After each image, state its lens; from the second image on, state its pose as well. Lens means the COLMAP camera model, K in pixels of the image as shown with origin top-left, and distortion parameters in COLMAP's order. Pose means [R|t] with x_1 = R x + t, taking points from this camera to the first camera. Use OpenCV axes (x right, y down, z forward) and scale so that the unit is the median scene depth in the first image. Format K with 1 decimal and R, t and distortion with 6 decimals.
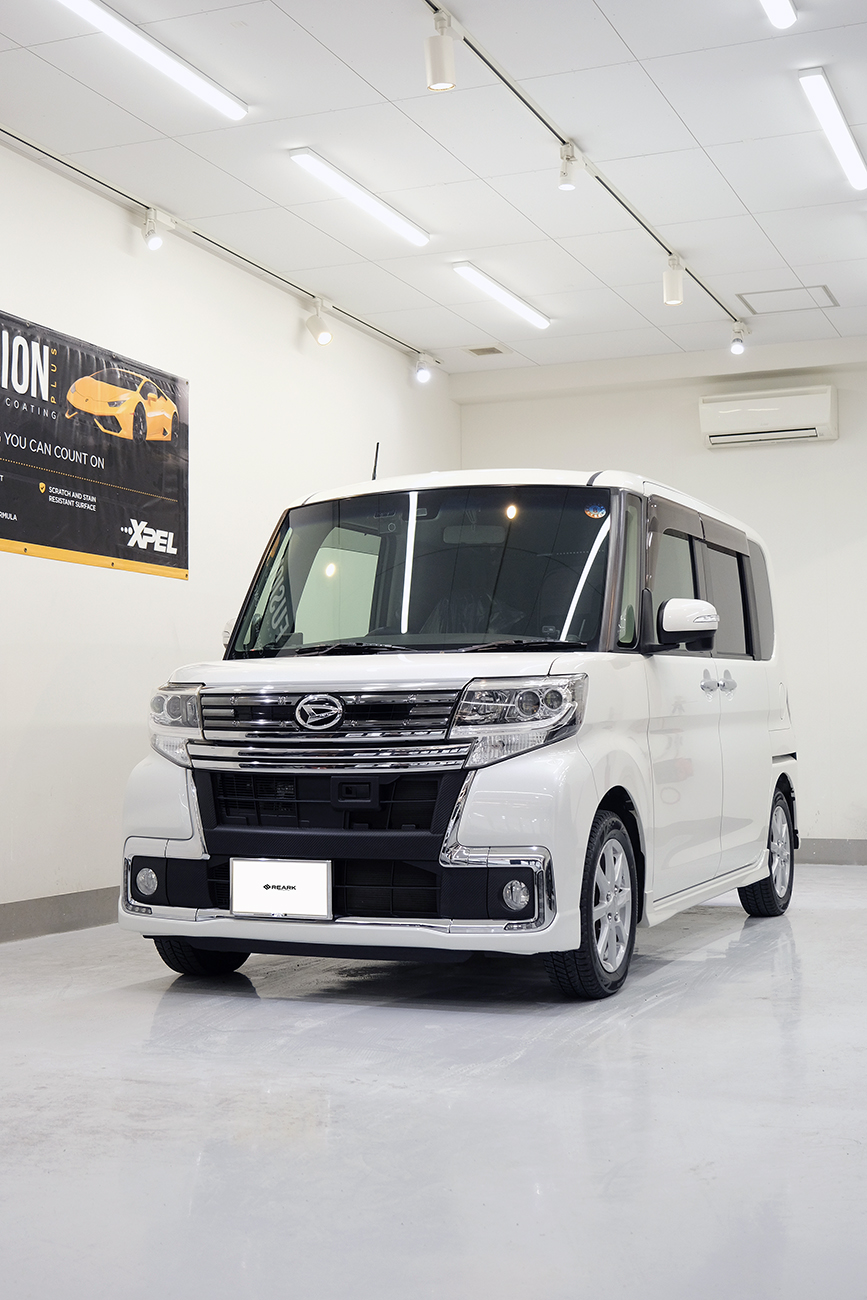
lens RADIAL K [[1678.4, 0, 434.1], [0, 1678.4, 656.1], [0, 0, 1]] dist [0.030696, 0.000000]
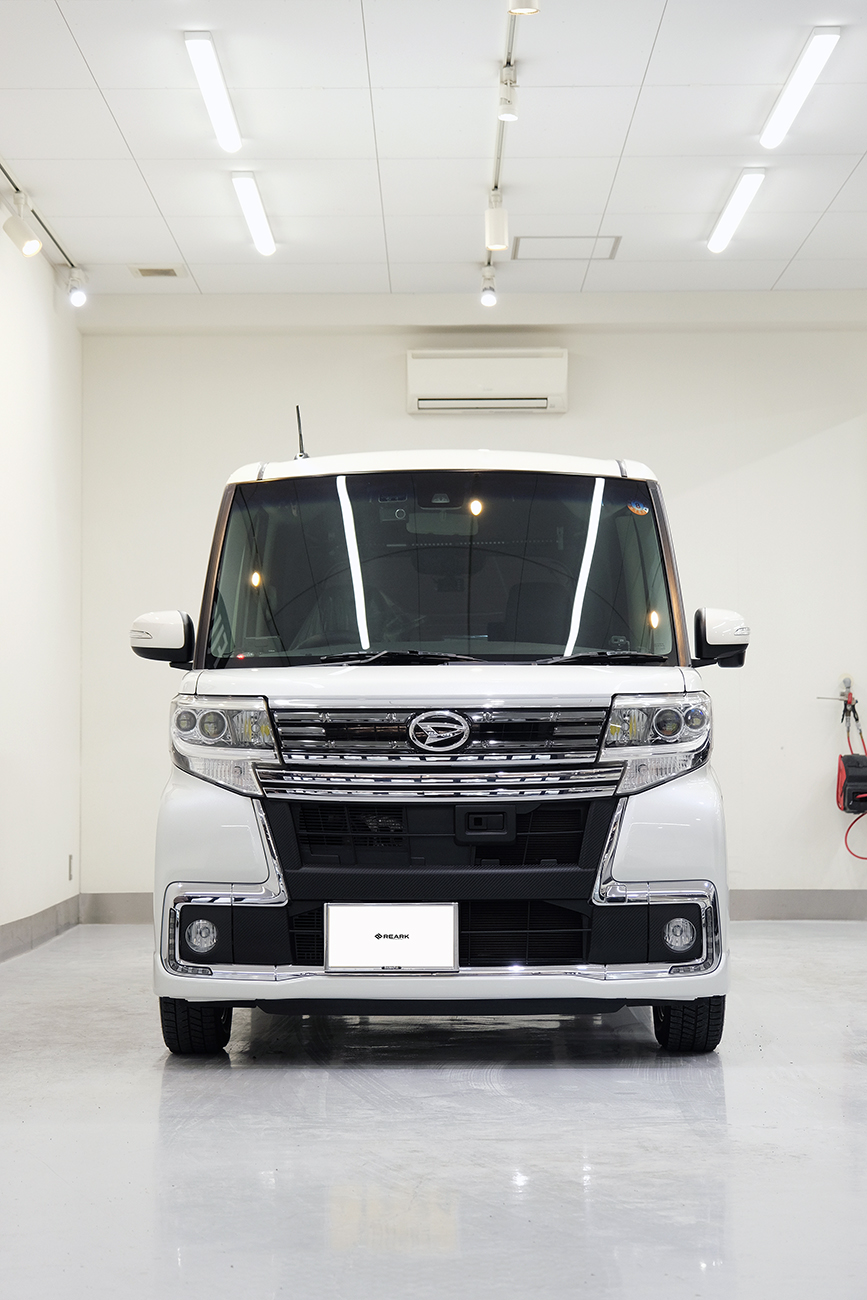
lens RADIAL K [[2384.7, 0, 433.8], [0, 2384.7, 644.6], [0, 0, 1]] dist [0.126831, 0.000000]
pose [[0.924742, 0.020493, 0.380043, -0.528783], [-0.016599, 0.999771, -0.013520, 0.005316], [-0.380233, 0.006194, 0.924870, -0.133389]]
